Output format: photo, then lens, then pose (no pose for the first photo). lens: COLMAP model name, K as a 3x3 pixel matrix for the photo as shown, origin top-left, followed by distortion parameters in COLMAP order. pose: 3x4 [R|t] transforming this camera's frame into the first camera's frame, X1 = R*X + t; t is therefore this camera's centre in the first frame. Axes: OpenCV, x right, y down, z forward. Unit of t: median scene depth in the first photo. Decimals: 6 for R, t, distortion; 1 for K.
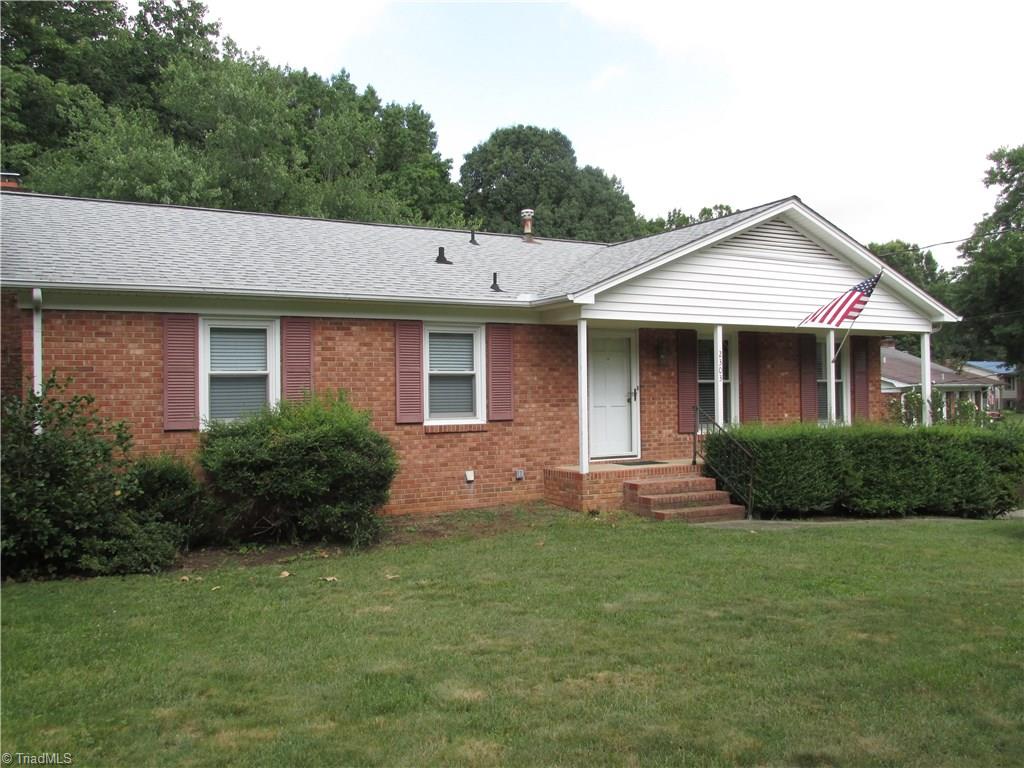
lens RADIAL K [[848.5, 0, 517.5], [0, 848.5, 387.6], [0, 0, 1]] dist [-0.034018, 0.001648]
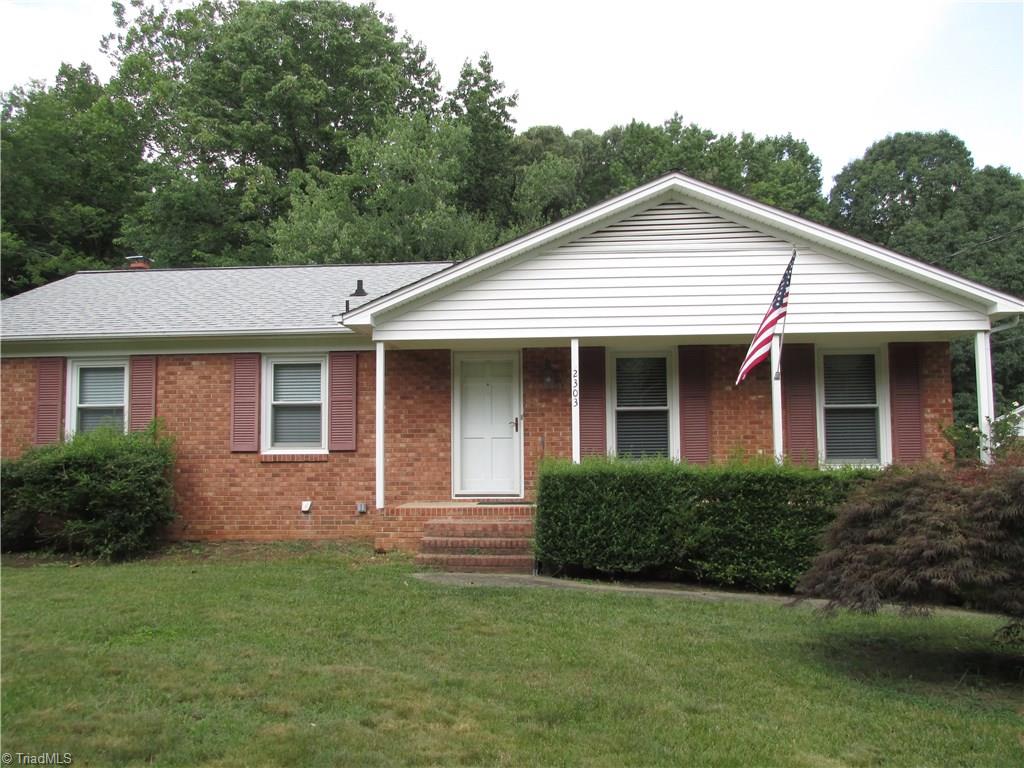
lens RADIAL K [[848.5, 0, 518.9], [0, 848.5, 386.6], [0, 0, 1]] dist [-0.034018, 0.001648]
pose [[0.841502, -0.033932, -0.539187, 0.680235], [0.003071, 0.998310, -0.058032, 0.022238], [0.540245, 0.047178, 0.840184, 0.291897]]
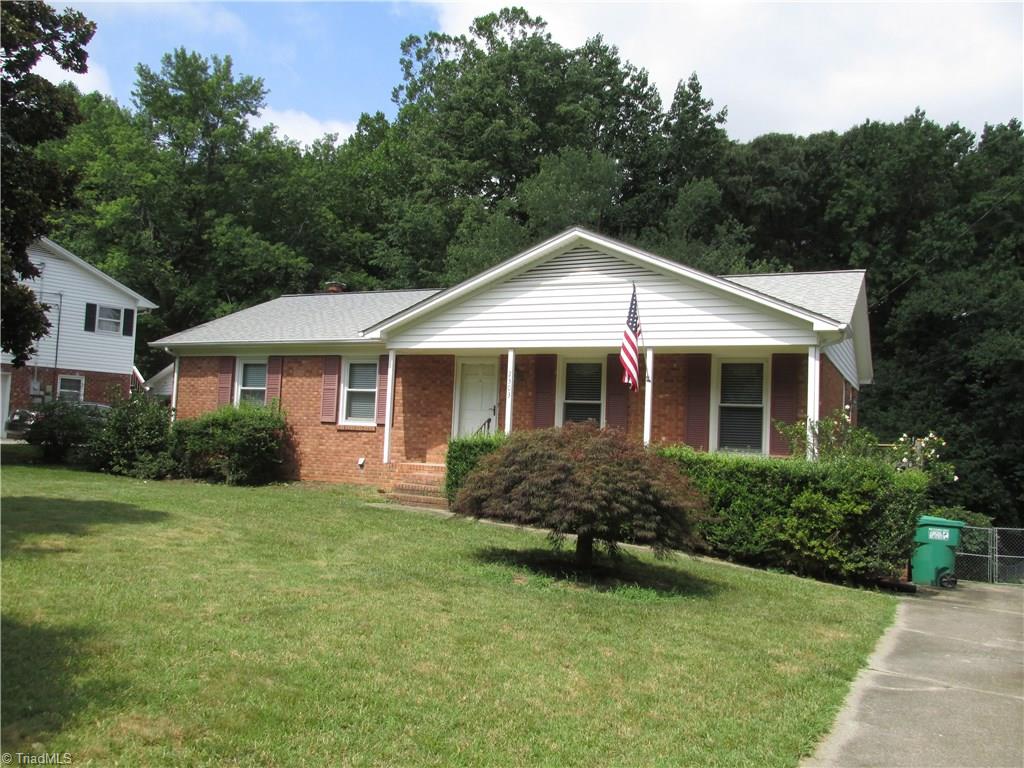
lens RADIAL K [[848.5, 0, 514.7], [0, 848.5, 384.6], [0, 0, 1]] dist [-0.034018, 0.001648]
pose [[0.578785, -0.015315, -0.815336, 1.252605], [-0.044928, 0.997706, -0.050634, 0.034335], [0.814242, 0.065938, 0.576769, 0.365998]]
